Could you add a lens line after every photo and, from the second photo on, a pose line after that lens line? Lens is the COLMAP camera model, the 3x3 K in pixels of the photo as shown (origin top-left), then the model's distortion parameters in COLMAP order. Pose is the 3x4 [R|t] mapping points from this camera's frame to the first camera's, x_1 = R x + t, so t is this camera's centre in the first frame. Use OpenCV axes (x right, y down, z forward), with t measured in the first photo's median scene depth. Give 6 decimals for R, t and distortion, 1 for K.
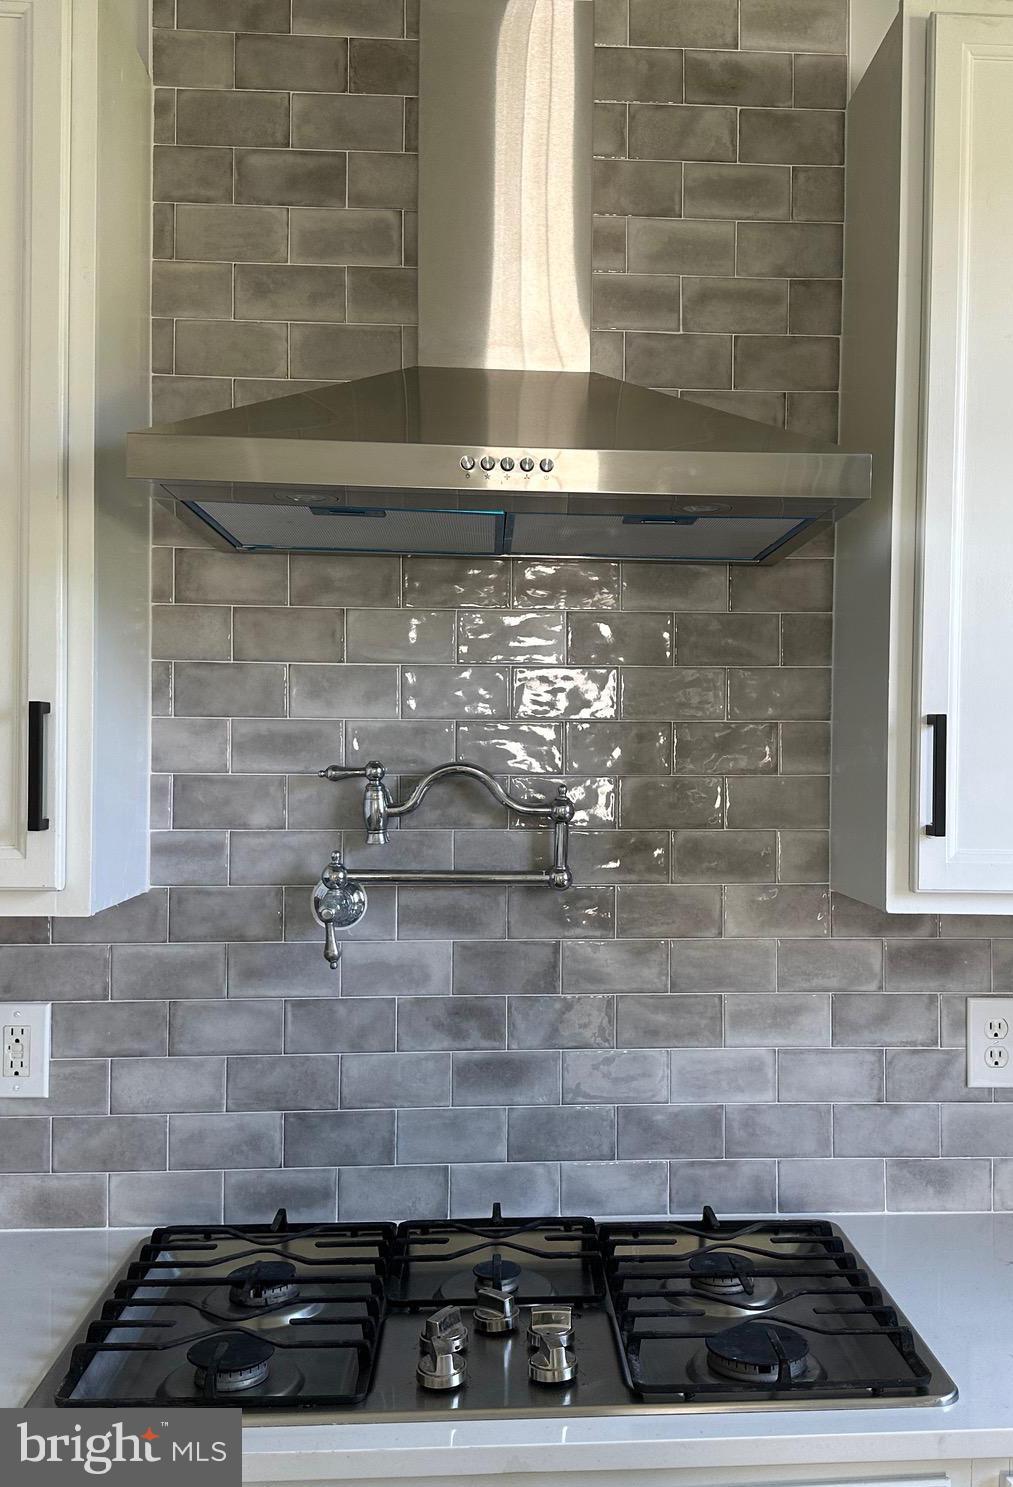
lens RADIAL K [[1440.2, 0, 511.2], [0, 1440.2, 754.9], [0, 0, 1]] dist [0.063969, 0.000000]
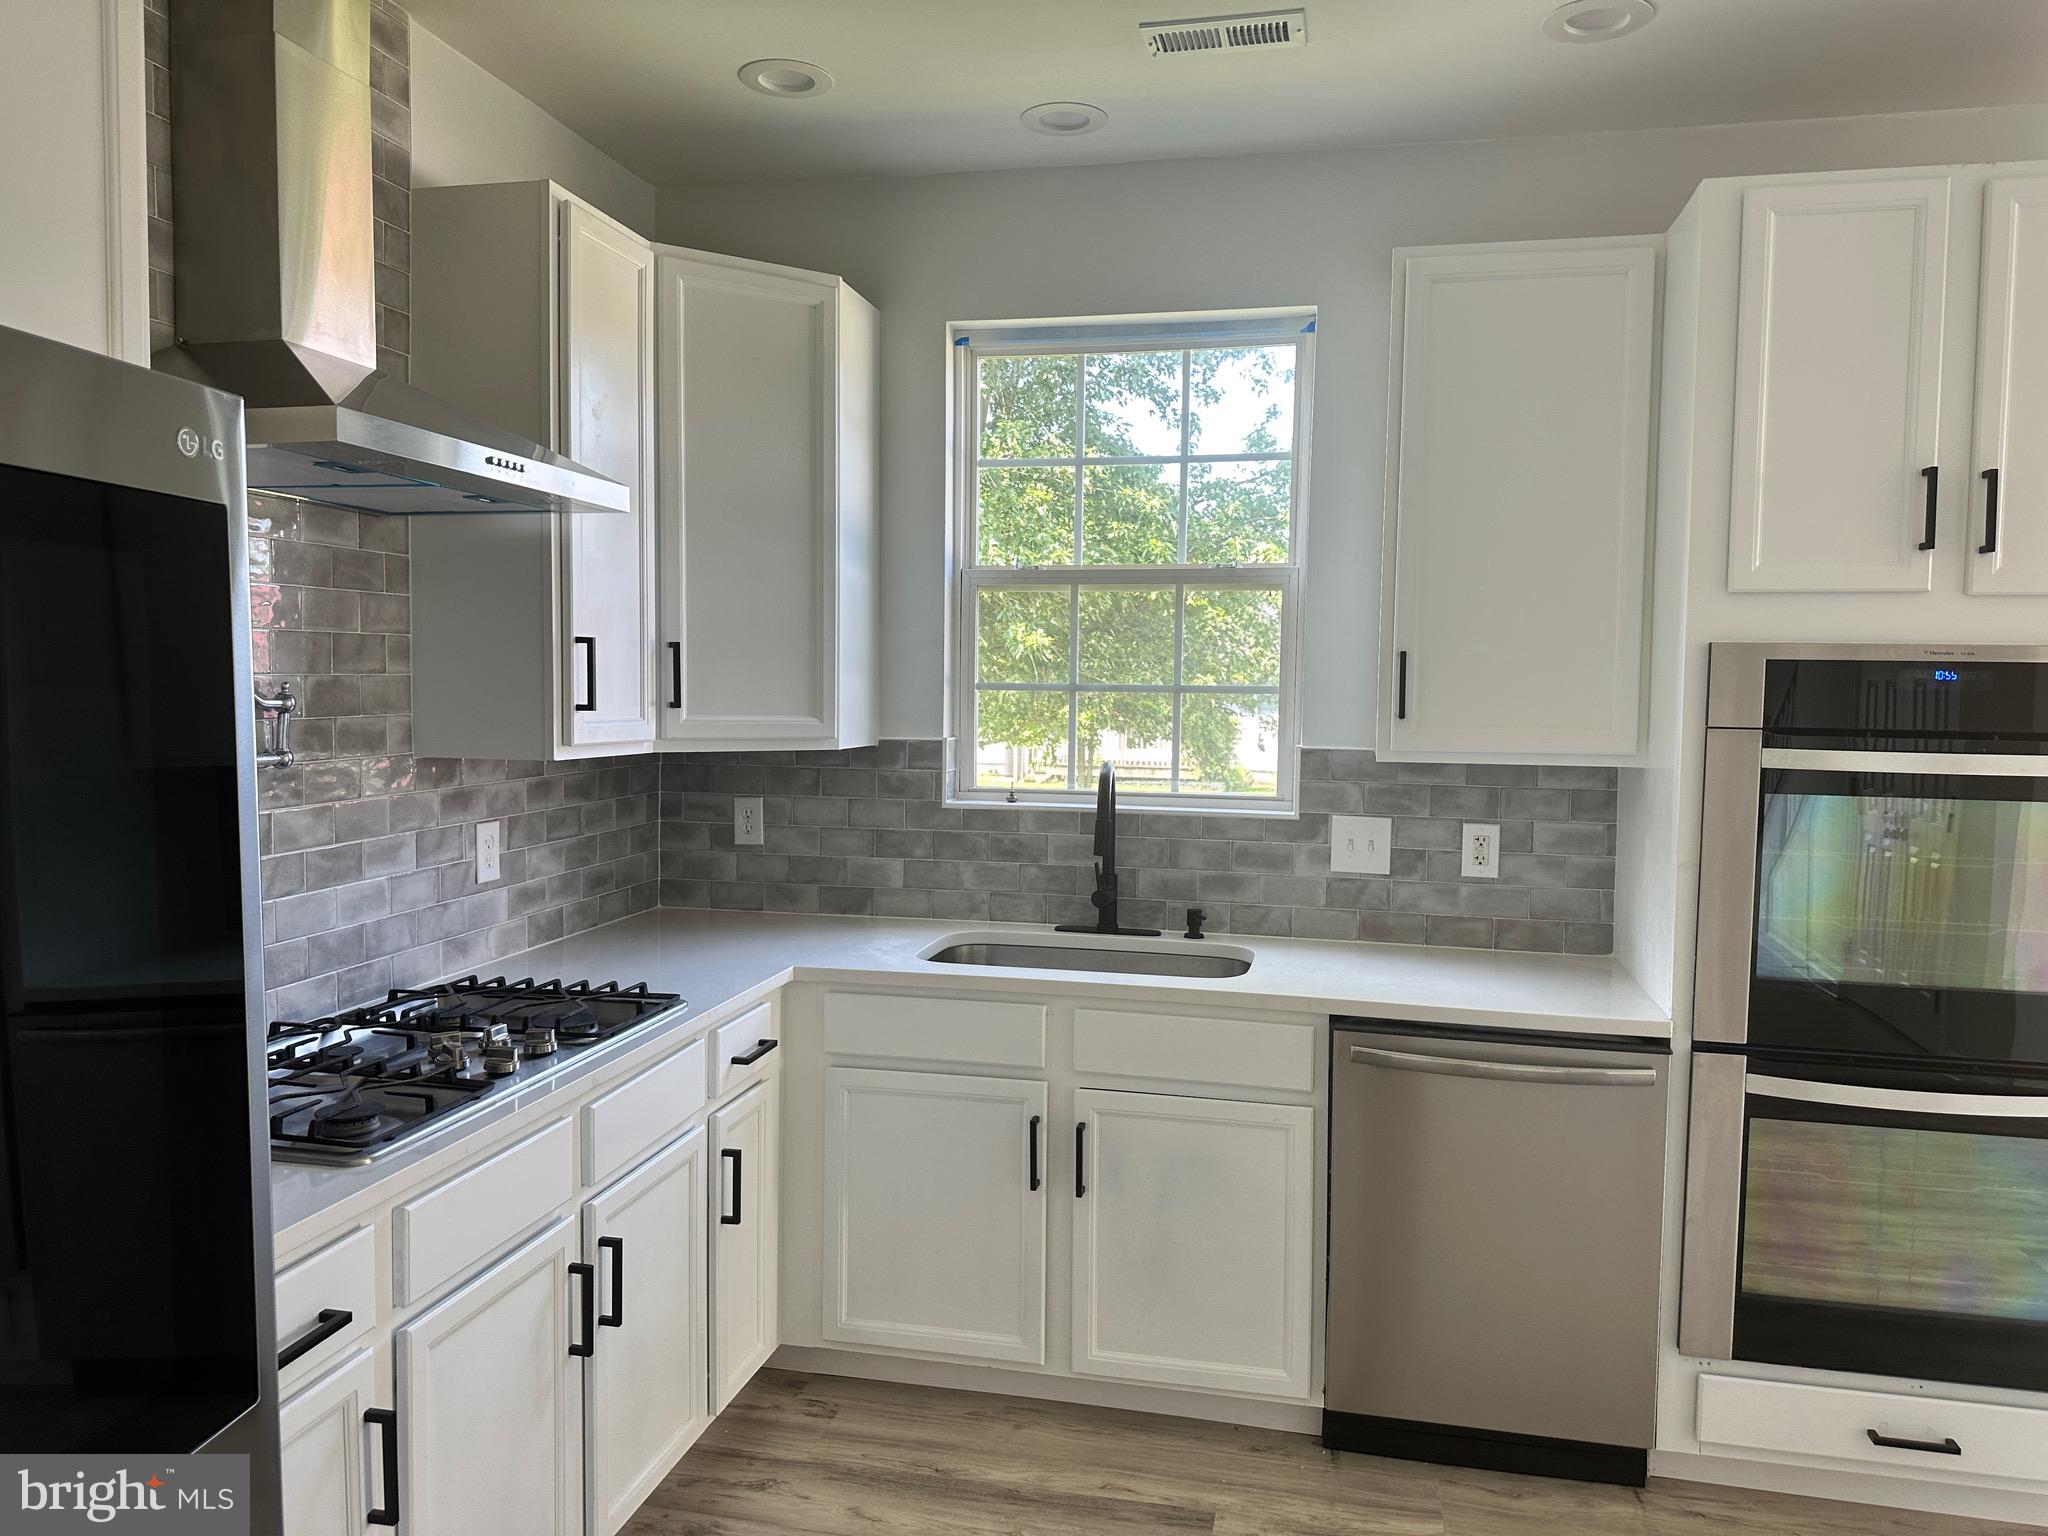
lens RADIAL K [[1456.5, 0, 1045.0], [0, 1456.5, 765.7], [0, 0, 1]] dist [0.101399, -0.107800]
pose [[0.270832, -0.061287, 0.960674, -1.002691], [-0.010944, 0.997711, 0.066735, -0.000072], [-0.962564, -0.028587, 0.269541, 0.034480]]
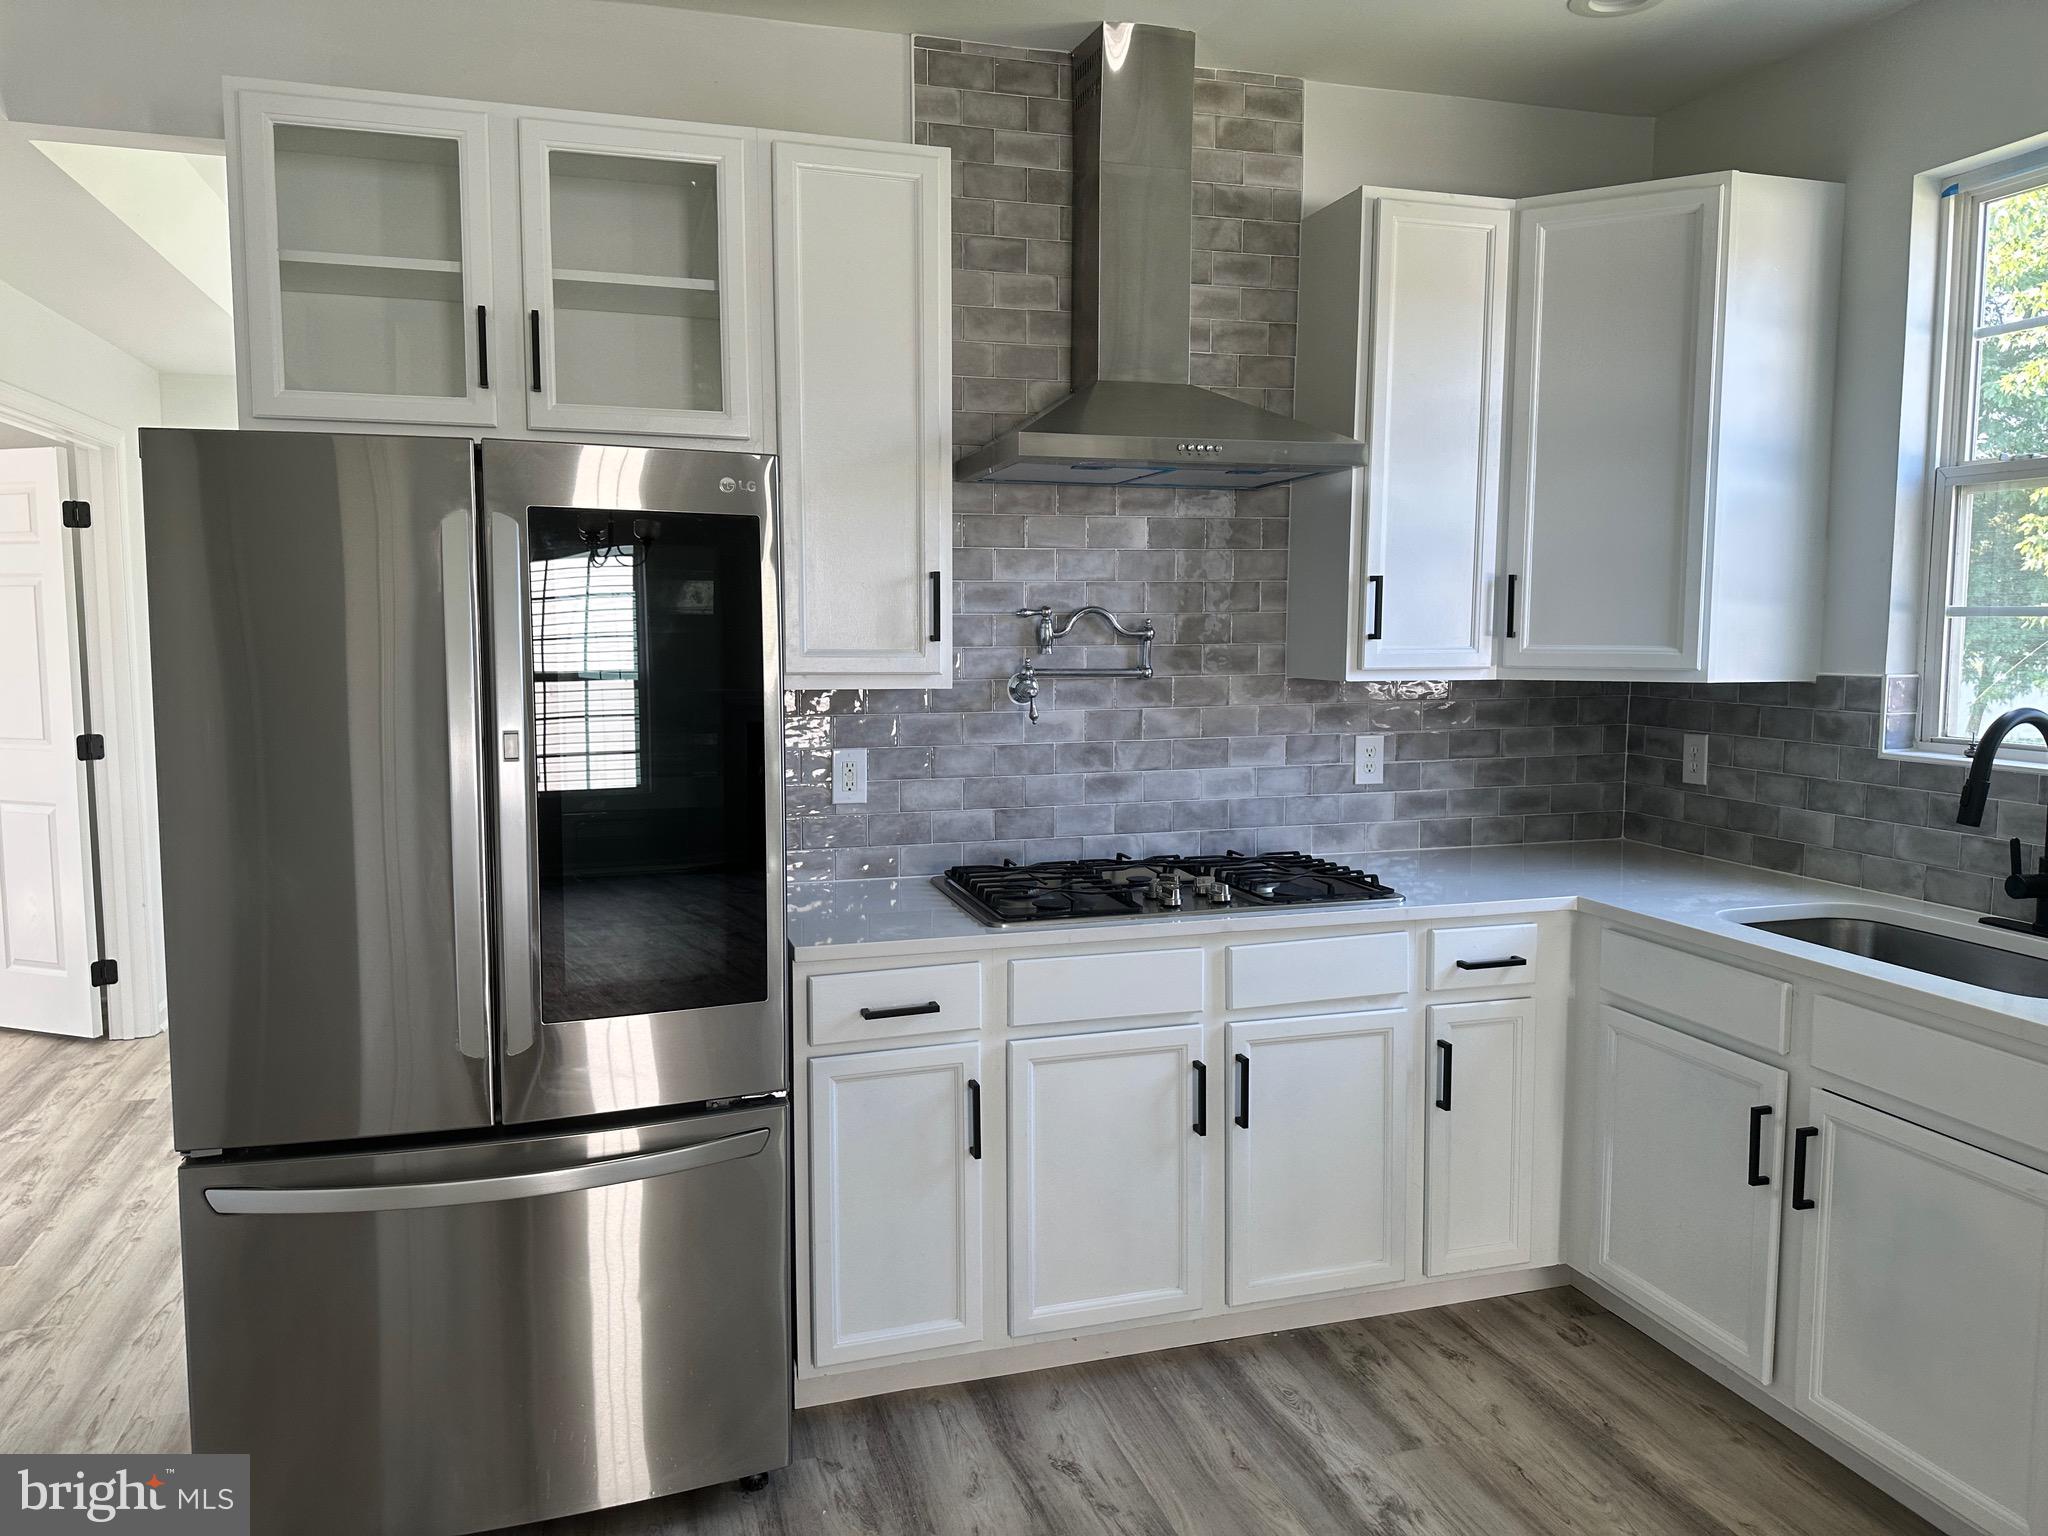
lens RADIAL K [[1456.5, 0, 1015.4], [0, 1456.5, 761.8], [0, 0, 1]] dist [0.101399, -0.107800]
pose [[0.976111, -0.029376, 0.215275, -0.502324], [0.008654, 0.995288, 0.096577, 0.020953], [-0.217098, -0.092407, 0.971766, -0.692506]]
